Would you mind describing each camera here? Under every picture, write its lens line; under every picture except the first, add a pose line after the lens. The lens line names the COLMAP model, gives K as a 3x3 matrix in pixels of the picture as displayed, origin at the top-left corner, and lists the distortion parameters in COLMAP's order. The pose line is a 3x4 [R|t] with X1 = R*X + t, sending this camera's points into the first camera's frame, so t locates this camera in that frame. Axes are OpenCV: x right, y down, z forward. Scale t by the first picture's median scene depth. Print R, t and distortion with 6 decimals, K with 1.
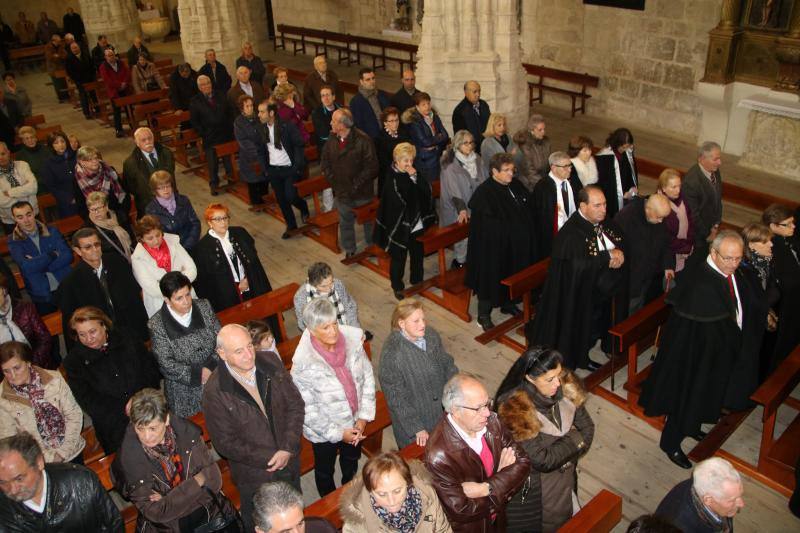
lens RADIAL K [[650.7, 0, 400.2], [0, 650.7, 281.4], [0, 0, 1]] dist [-0.190908, 0.149785]
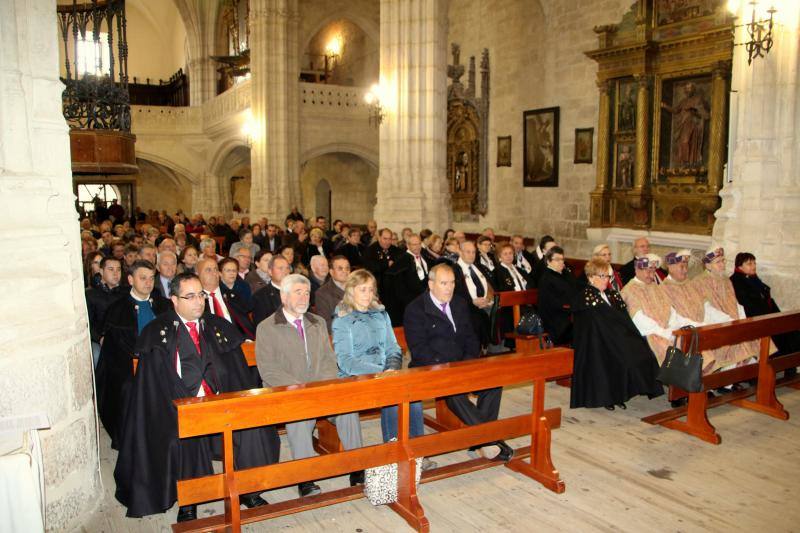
lens RADIAL K [[650.7, 0, 400.2], [0, 650.7, 281.4], [0, 0, 1]] dist [-0.190908, 0.149785]
pose [[0.985895, 0.067940, -0.152954, 0.271640], [-0.121480, 0.919130, -0.374758, 0.327143], [0.115124, 0.388052, 0.914419, -0.260537]]
